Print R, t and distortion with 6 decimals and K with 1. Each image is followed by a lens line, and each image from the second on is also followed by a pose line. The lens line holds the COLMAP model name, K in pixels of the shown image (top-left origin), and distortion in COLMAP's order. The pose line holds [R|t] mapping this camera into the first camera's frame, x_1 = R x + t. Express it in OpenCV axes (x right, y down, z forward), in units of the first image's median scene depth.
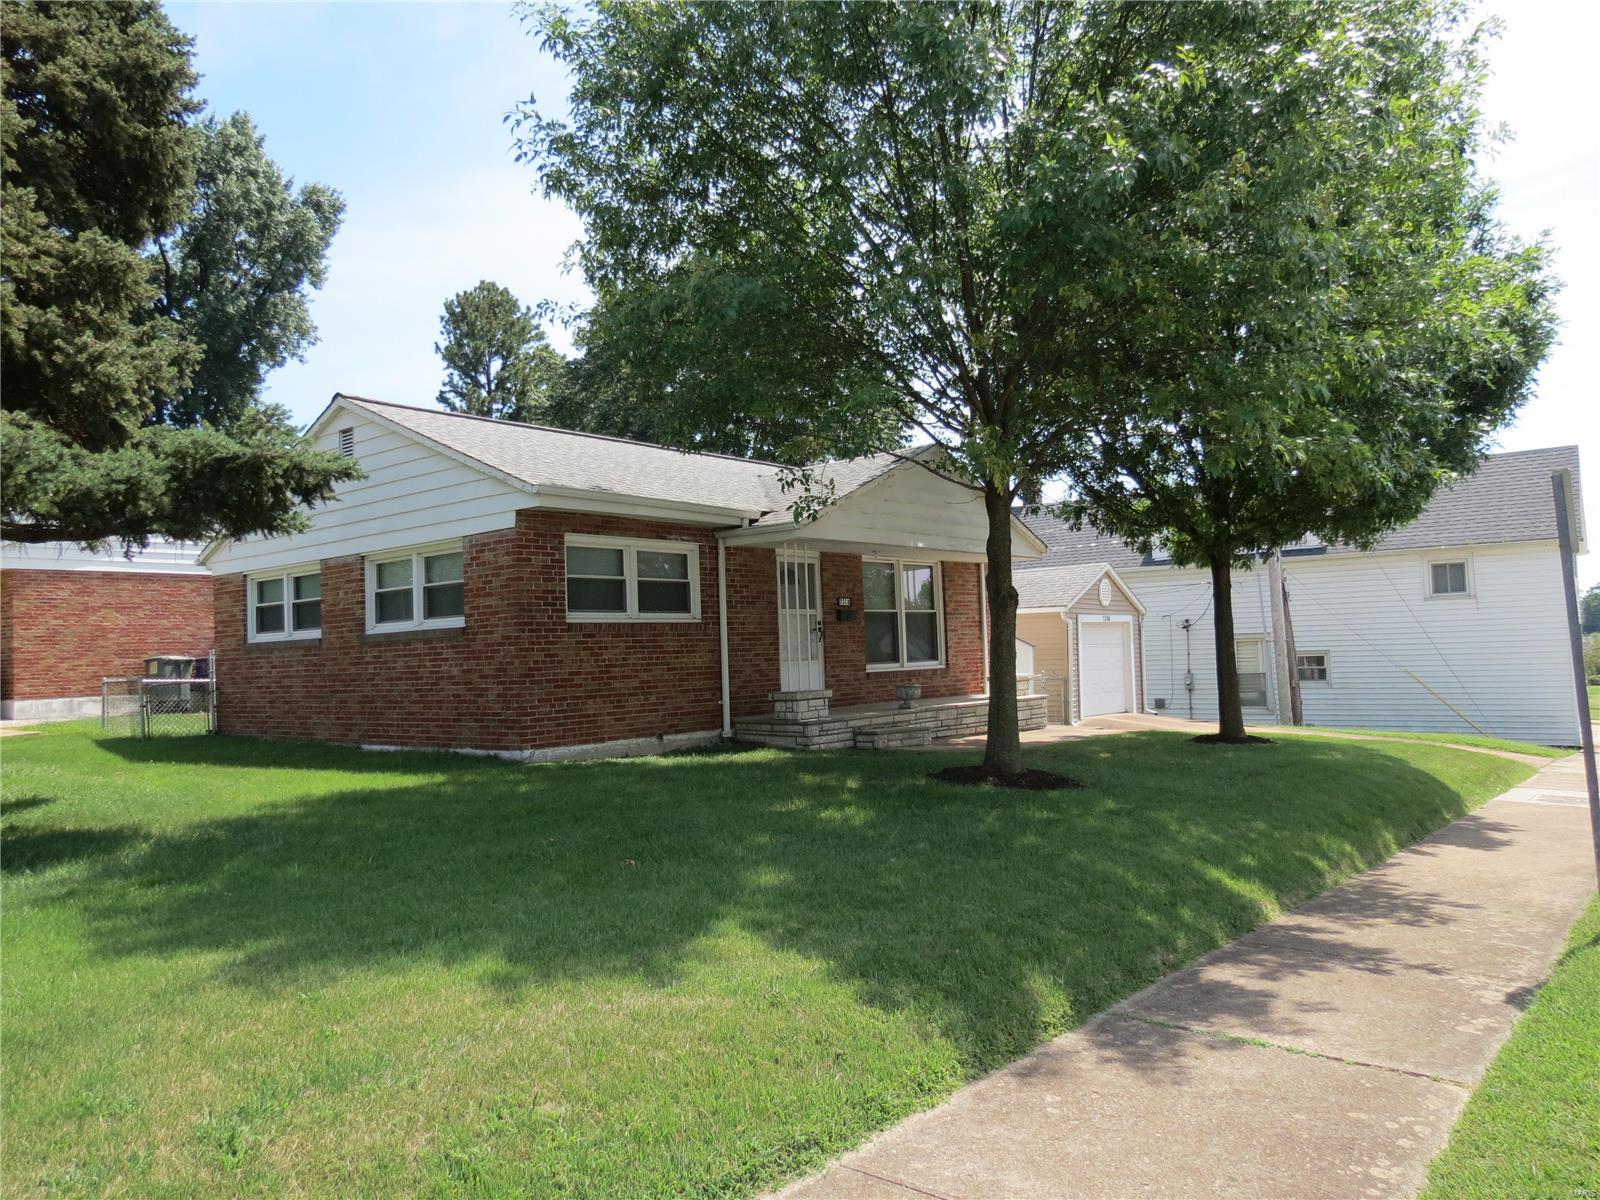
lens RADIAL K [[1138.0, 0, 800.0], [0, 1138.0, 600.0], [0, 0, 1]] dist [-0.034843, -0.002507]
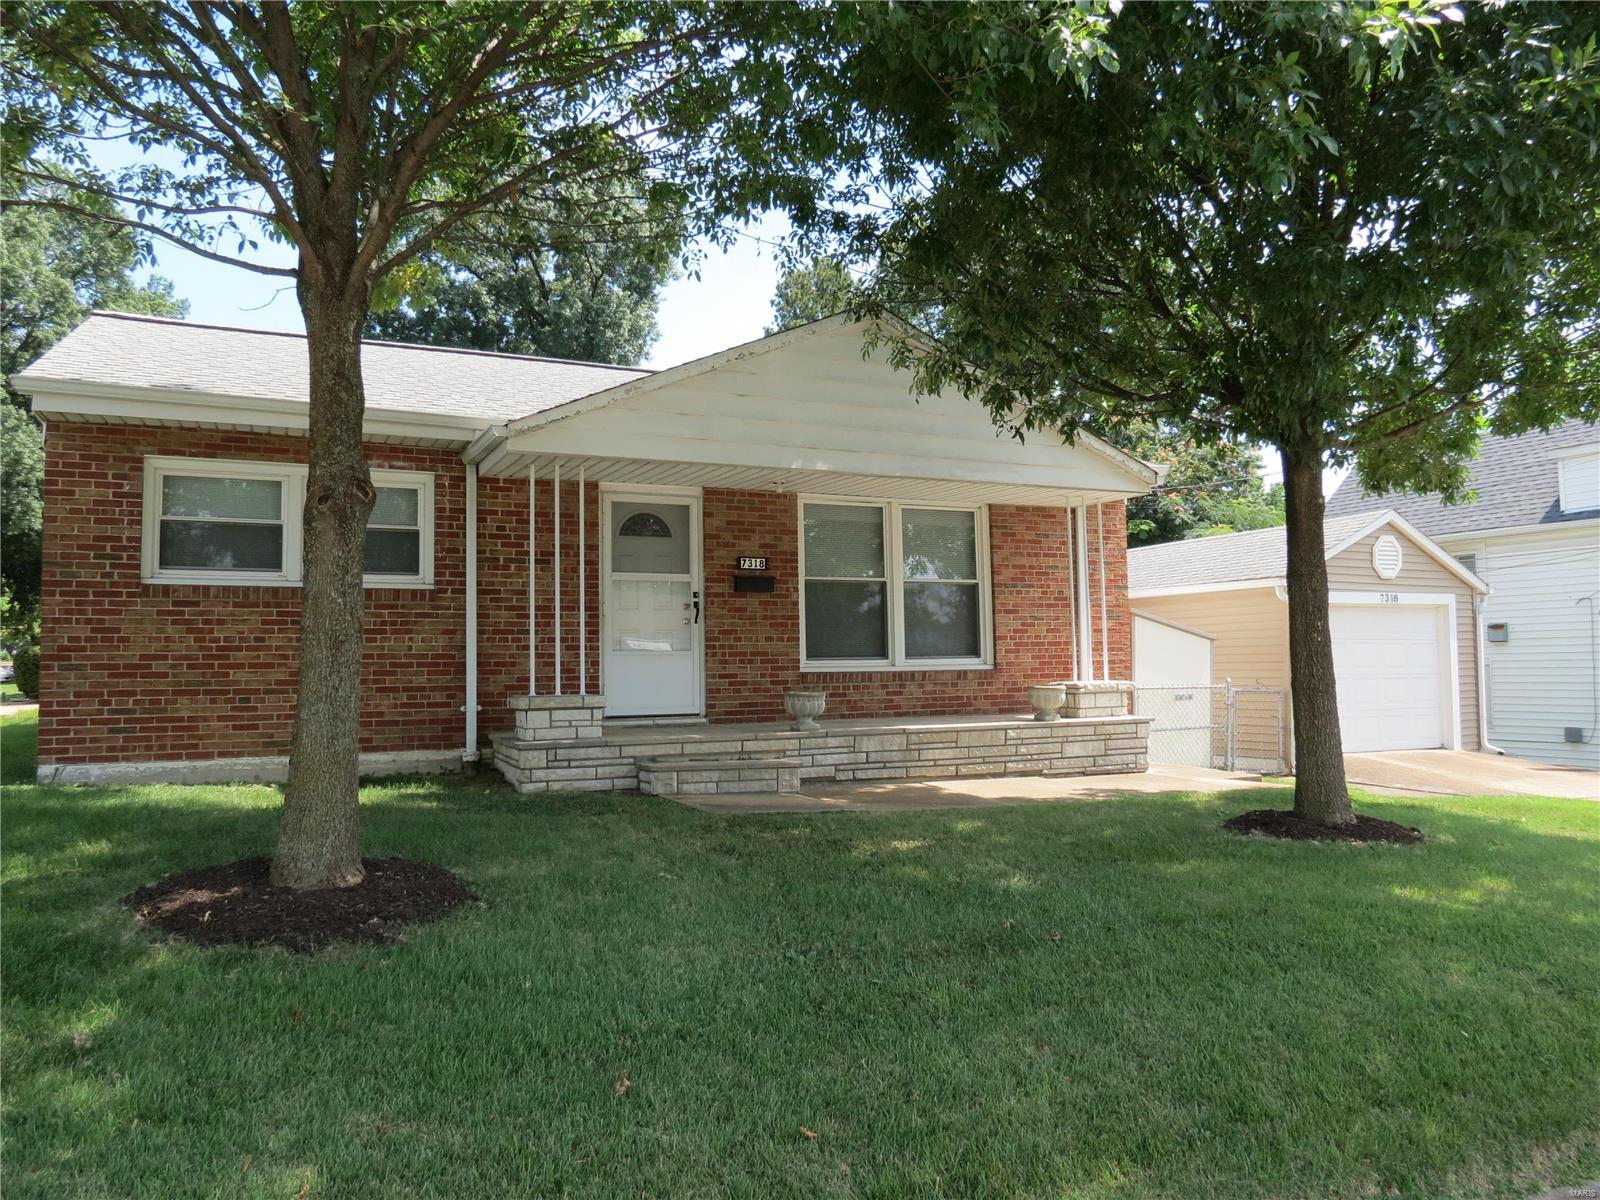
lens RADIAL K [[1119.8, 0, 800.0], [0, 1119.8, 600.0], [0, 0, 1]] dist [-0.004498, -0.003688]
pose [[0.896769, -0.003843, -0.442482, 0.403325], [0.002246, 0.999989, -0.004134, 0.029618], [0.442493, 0.002713, 0.896768, 0.499657]]
